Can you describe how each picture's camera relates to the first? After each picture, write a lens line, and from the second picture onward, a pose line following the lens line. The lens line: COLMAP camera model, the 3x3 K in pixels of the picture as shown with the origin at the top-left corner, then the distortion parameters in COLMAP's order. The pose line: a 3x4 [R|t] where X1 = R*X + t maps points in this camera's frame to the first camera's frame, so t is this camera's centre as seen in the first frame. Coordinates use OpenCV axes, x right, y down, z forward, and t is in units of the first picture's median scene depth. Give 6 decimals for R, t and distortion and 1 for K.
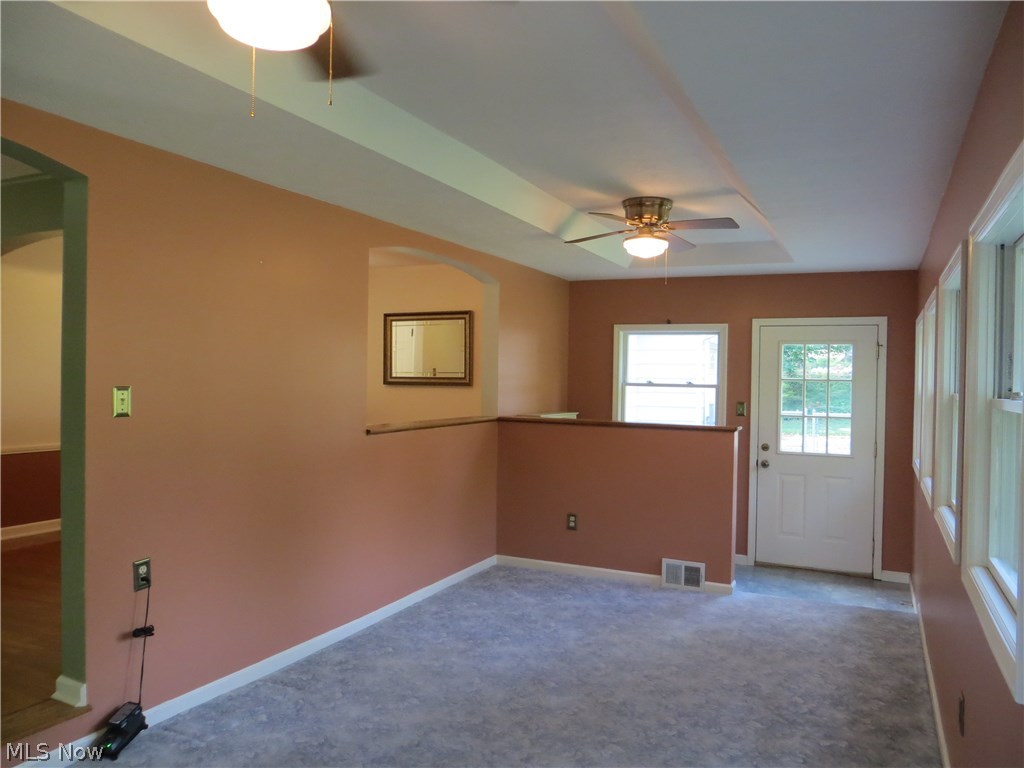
lens RADIAL K [[765.8, 0, 515.8], [0, 765.8, 384.7], [0, 0, 1]] dist [-0.008255, -0.006795]
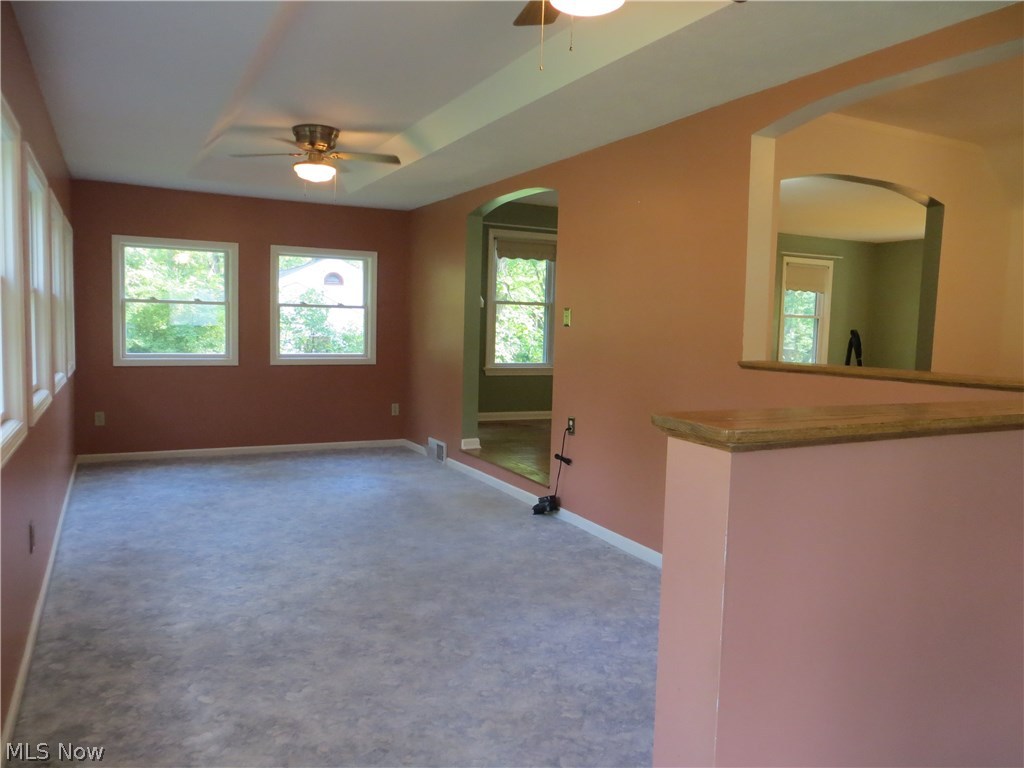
lens RADIAL K [[765.8, 0, 515.8], [0, 765.8, 384.7], [0, 0, 1]] dist [-0.008255, -0.006795]
pose [[-0.604504, 0.043955, -0.795389, 0.863056], [-0.035772, 0.995971, 0.082228, 0.032982], [0.795799, 0.078160, -0.600496, 1.872328]]
